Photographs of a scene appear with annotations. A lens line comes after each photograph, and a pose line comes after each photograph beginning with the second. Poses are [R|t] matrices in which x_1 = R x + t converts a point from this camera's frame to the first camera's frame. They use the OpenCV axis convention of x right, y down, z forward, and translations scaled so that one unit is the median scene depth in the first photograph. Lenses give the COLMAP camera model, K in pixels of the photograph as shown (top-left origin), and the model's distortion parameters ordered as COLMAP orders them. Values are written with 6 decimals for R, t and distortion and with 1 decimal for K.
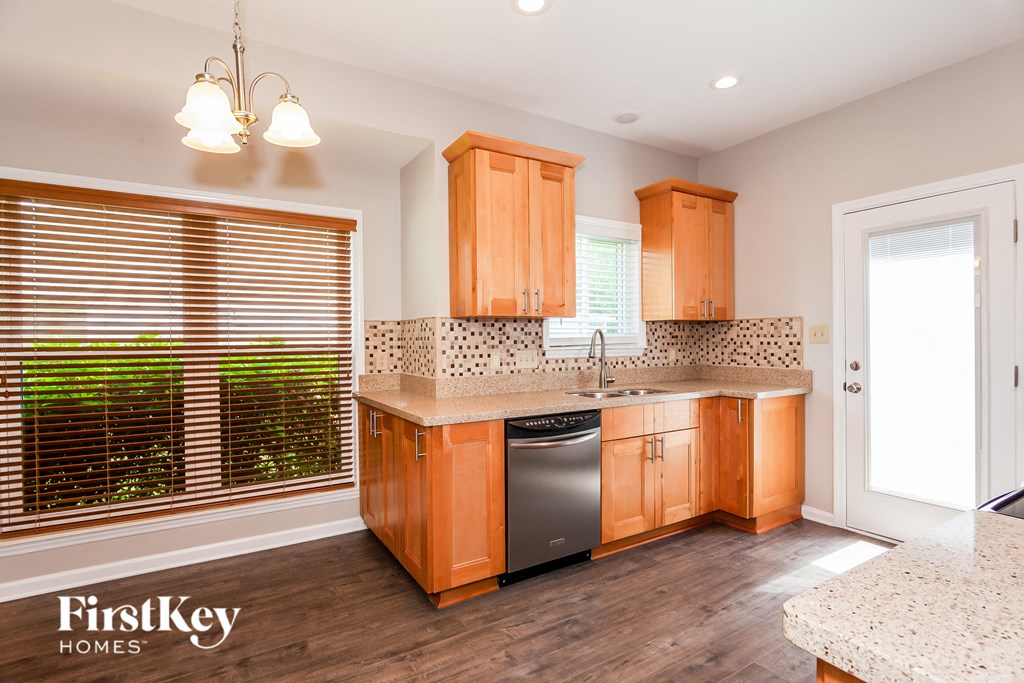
lens RADIAL K [[501.4, 0, 514.0], [0, 501.4, 338.2], [0, 0, 1]] dist [0.002309, 0.000938]
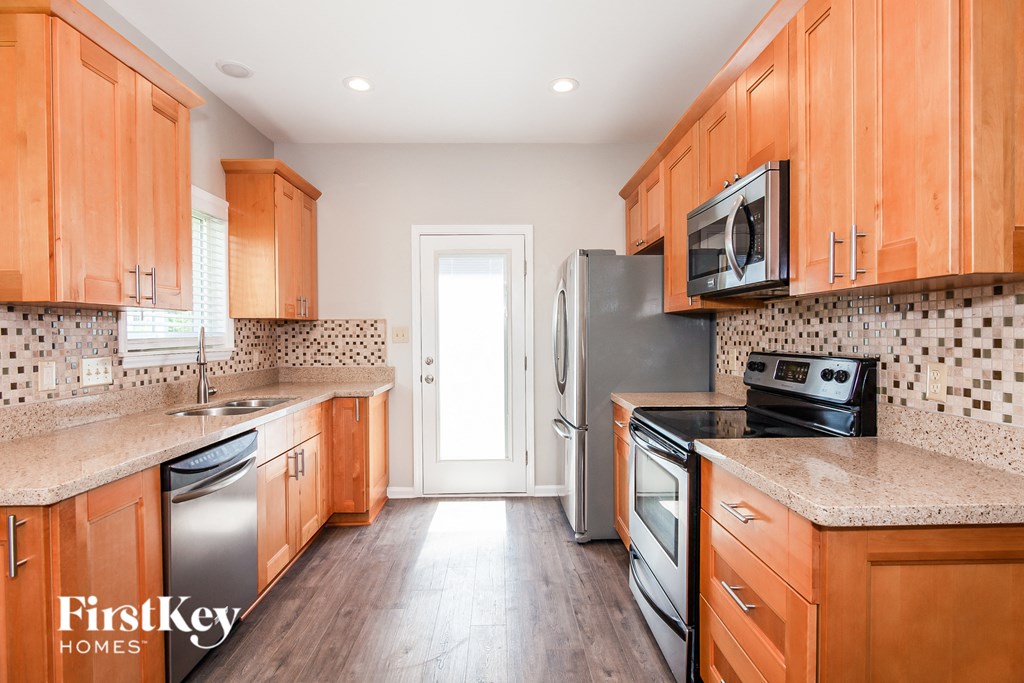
lens RADIAL K [[501.4, 0, 514.0], [0, 501.4, 338.2], [0, 0, 1]] dist [0.002309, 0.000938]
pose [[0.509592, -0.001095, 0.860416, -0.239384], [0.000377, 0.999999, 0.001050, -0.001610], [-0.860416, -0.000210, 0.509592, 0.182155]]
